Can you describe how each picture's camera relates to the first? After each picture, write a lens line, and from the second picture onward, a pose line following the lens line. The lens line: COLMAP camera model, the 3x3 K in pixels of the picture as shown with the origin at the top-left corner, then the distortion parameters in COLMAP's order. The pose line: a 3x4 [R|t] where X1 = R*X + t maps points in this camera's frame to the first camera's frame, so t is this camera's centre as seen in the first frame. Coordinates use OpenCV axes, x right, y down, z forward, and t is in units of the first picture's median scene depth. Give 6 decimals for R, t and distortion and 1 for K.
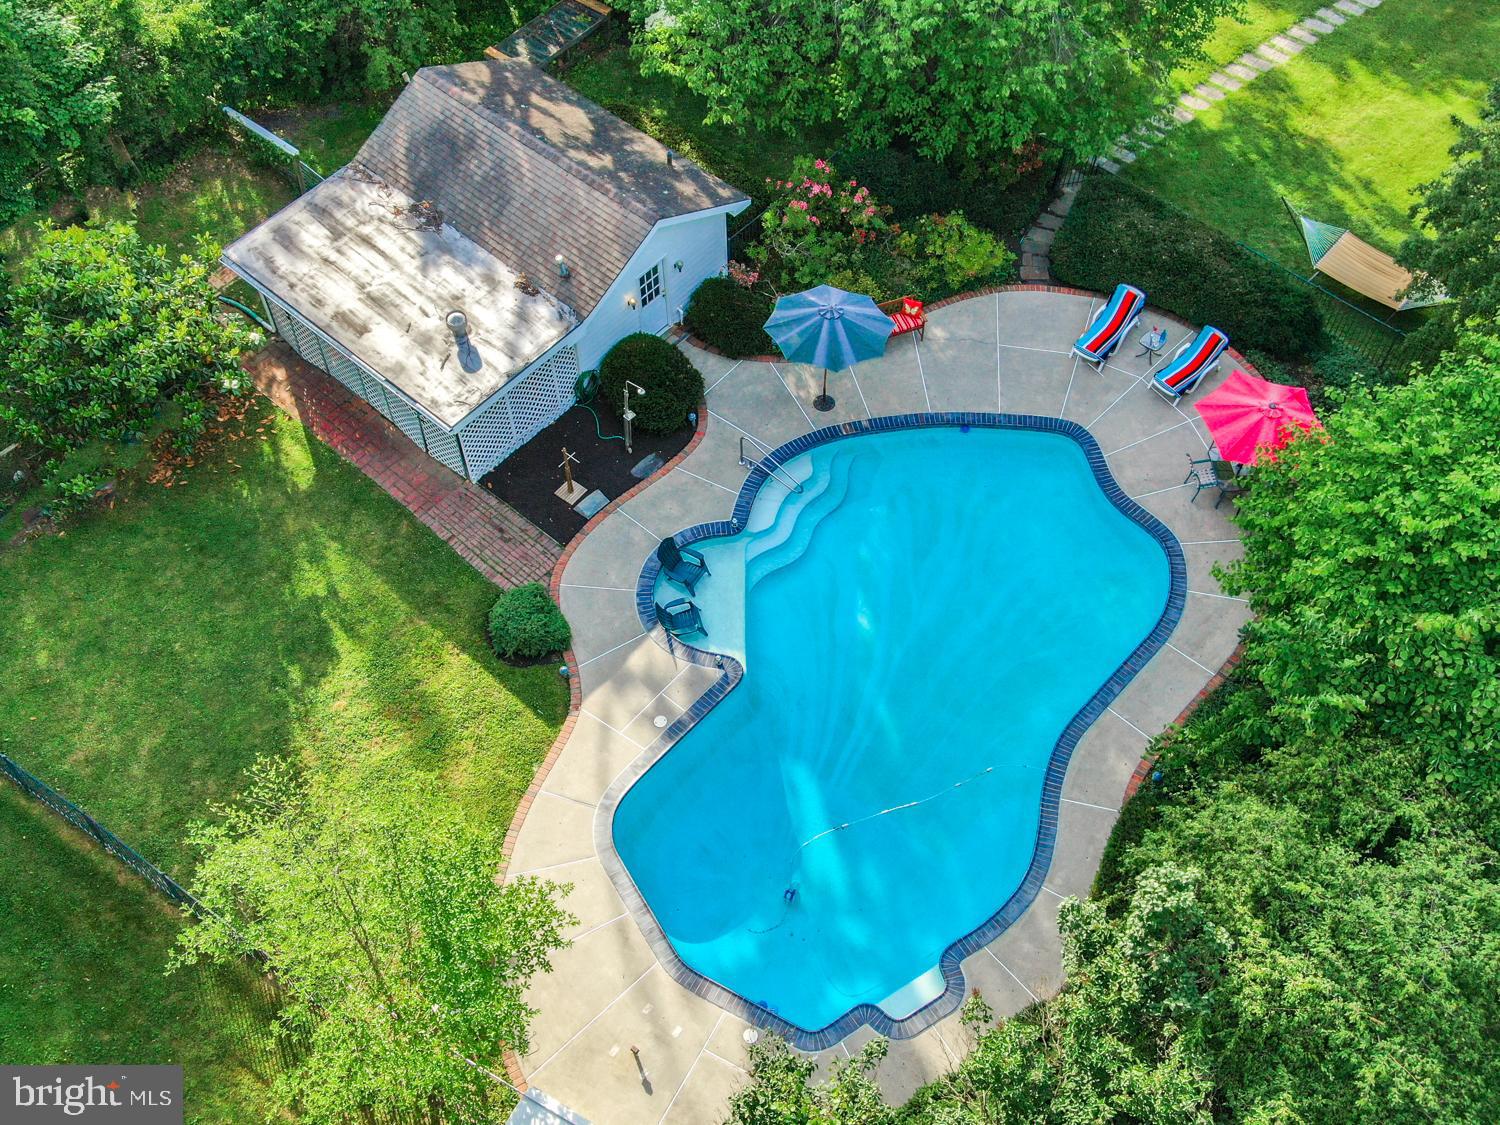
lens RADIAL K [[1543.7, 0, 750.0], [0, 1543.7, 562.5], [0, 0, 1]] dist [-0.003836, 0.010918]
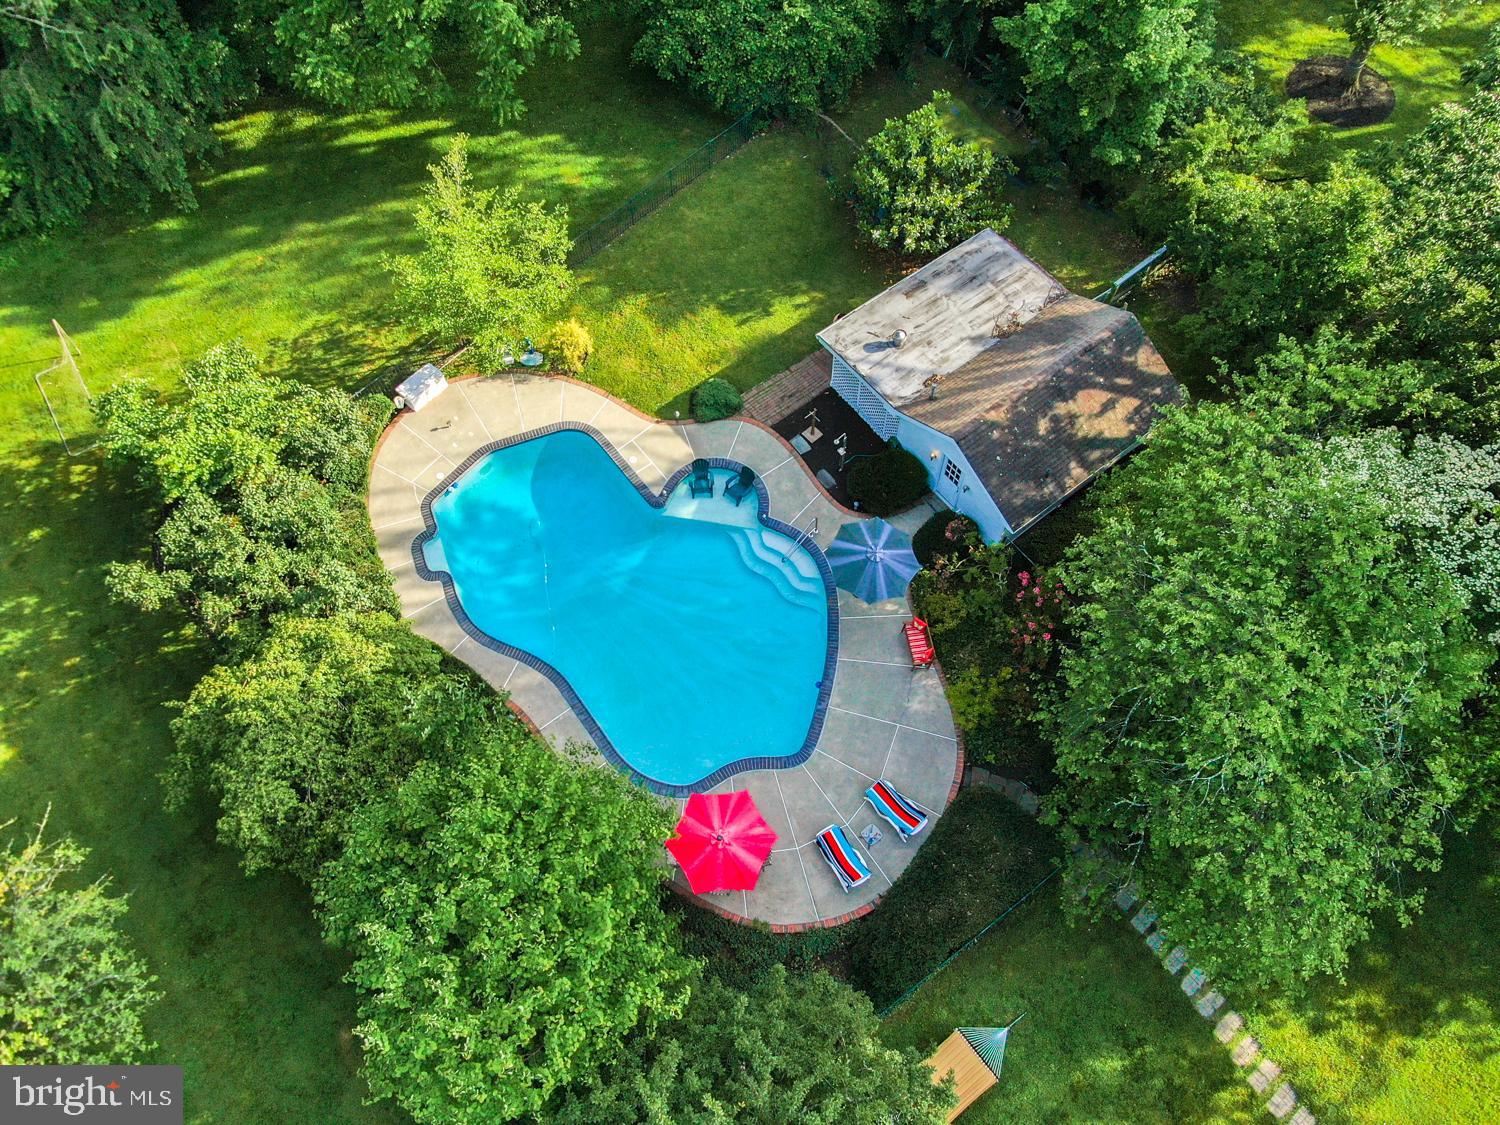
lens RADIAL K [[1030.0, 0, 742.1], [0, 1030.0, 585.0], [0, 0, 1]] dist [-0.063049, 0.059824]
pose [[-0.192224, 0.886268, -0.421402, 0.473946], [-0.802567, 0.105142, 0.587223, -0.588808], [0.564744, 0.451082, 0.691079, 0.321654]]
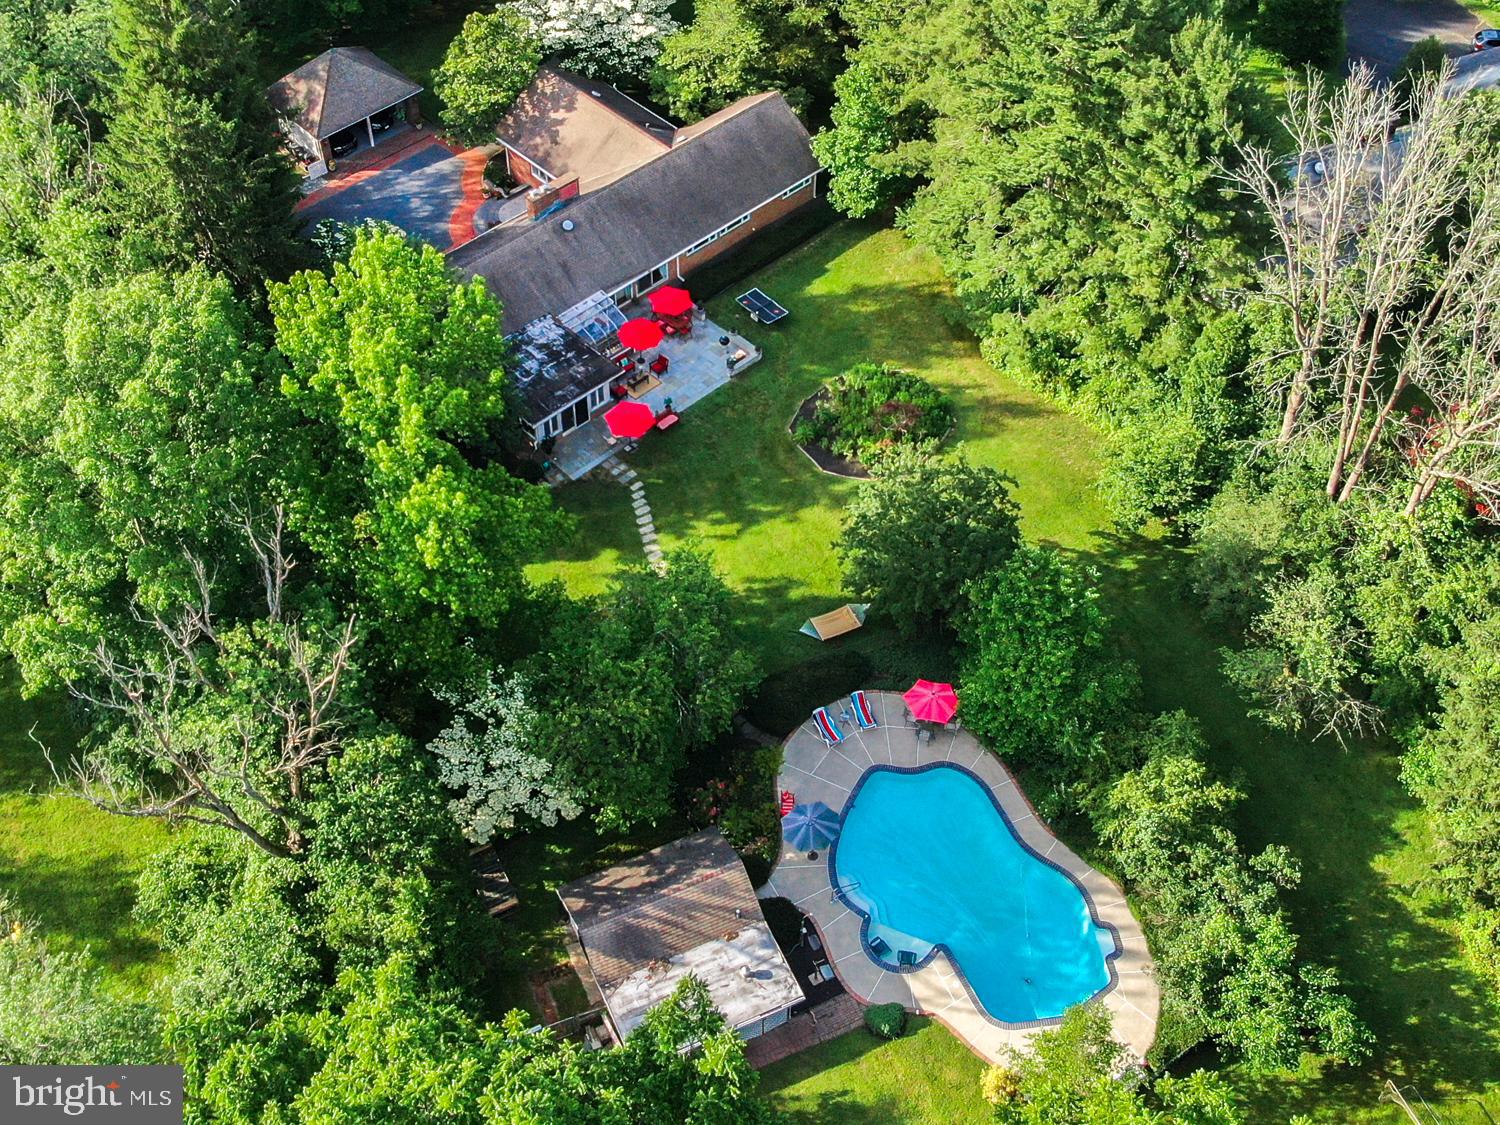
lens RADIAL K [[1645.3, 0, 750.0], [0, 1645.3, 562.5], [0, 0, 1]] dist [-0.009272, -0.006722]
pose [[0.397513, -0.684541, 0.611054, -1.103221], [0.758284, 0.620056, 0.201334, -0.889091], [-0.516710, 0.383320, 0.765557, -0.809700]]
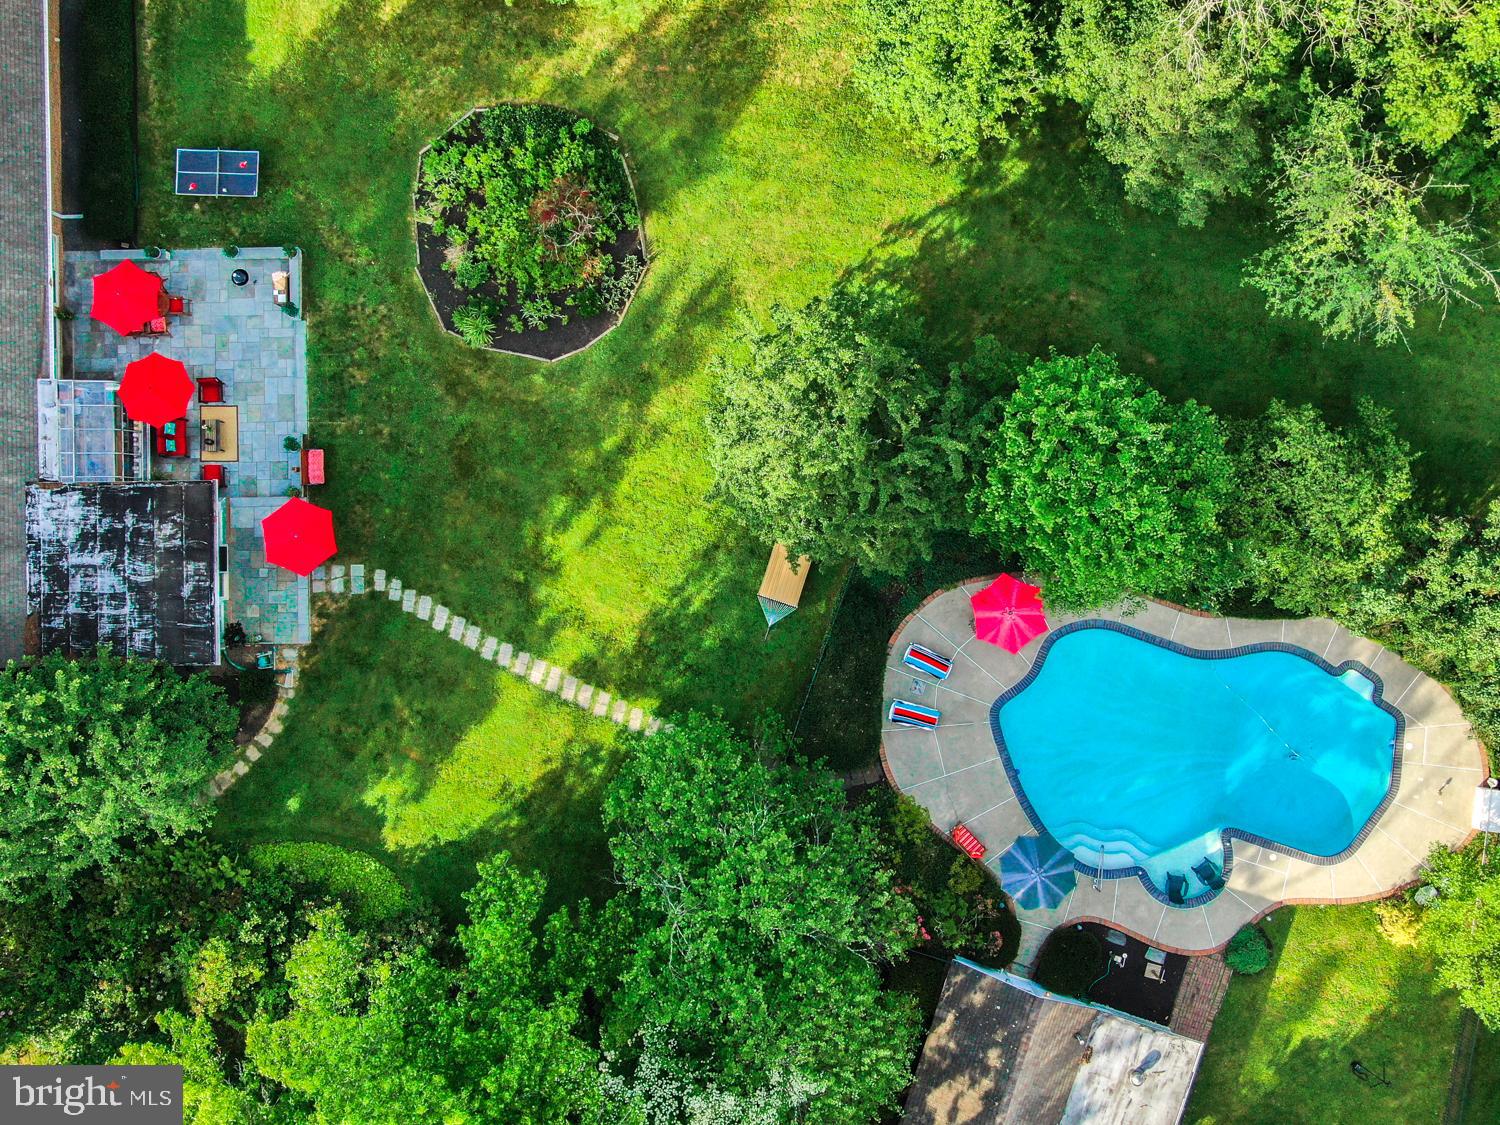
lens RADIAL K [[1543.7, 0, 750.0], [0, 1543.7, 562.5], [0, 0, 1]] dist [-0.003836, 0.010918]
pose [[-0.398953, -0.916890, 0.012210, 0.458723], [0.772922, -0.329086, 0.542488, -1.178631], [-0.493384, 0.225865, 0.839975, -0.310473]]
